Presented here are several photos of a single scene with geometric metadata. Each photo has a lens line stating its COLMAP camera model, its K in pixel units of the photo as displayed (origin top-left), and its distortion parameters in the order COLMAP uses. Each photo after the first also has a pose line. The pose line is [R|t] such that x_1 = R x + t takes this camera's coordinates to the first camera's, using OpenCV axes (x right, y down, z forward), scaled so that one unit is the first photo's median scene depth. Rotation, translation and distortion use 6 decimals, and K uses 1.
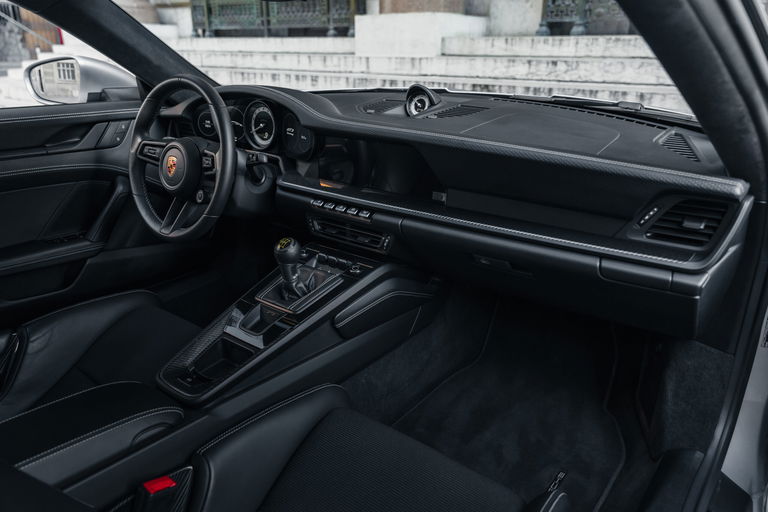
lens RADIAL K [[554.3, 0, 384.0], [0, 554.3, 256.0], [0, 0, 1]] dist [-0.000525, 0.000731]
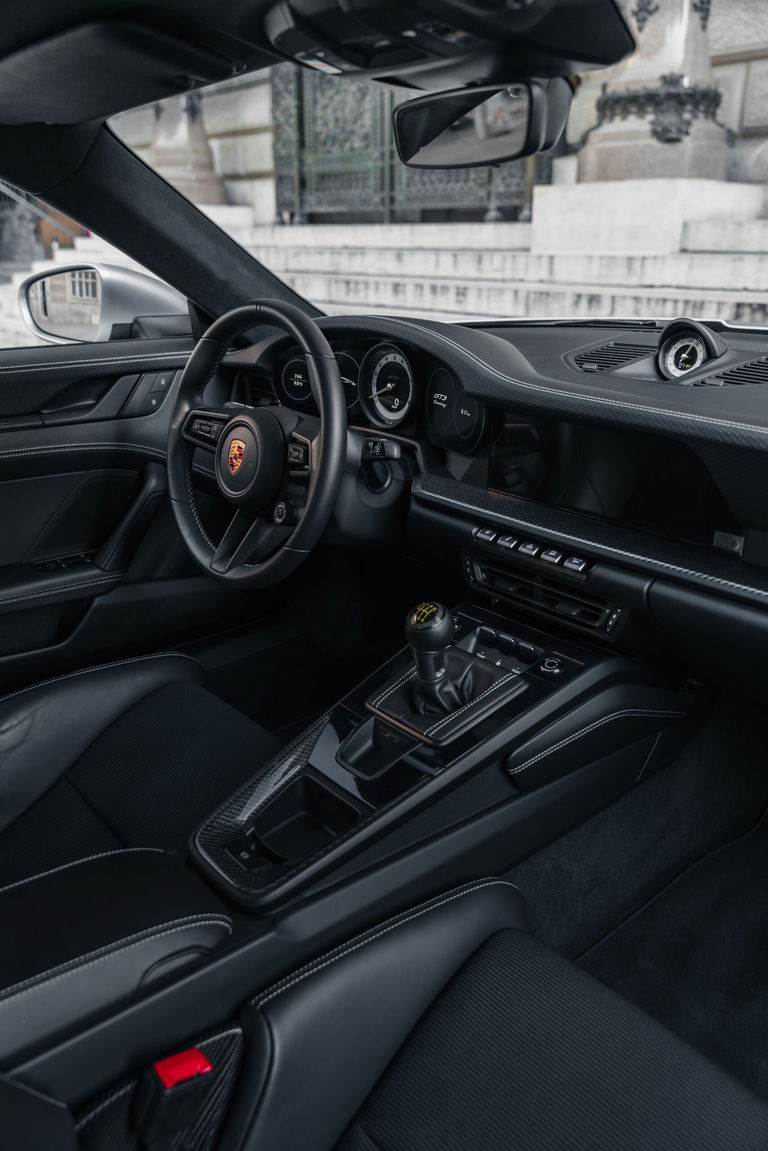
lens RADIAL K [[884.5, 0, 384.0], [0, 884.5, 575.5], [0, 0, 1]] dist [0.003884, 0.002477]
pose [[0.980968, 0.062630, -0.183792, -0.042454], [-0.061879, 0.998035, 0.009825, -0.044944], [0.184046, 0.001735, 0.982916, 0.094365]]
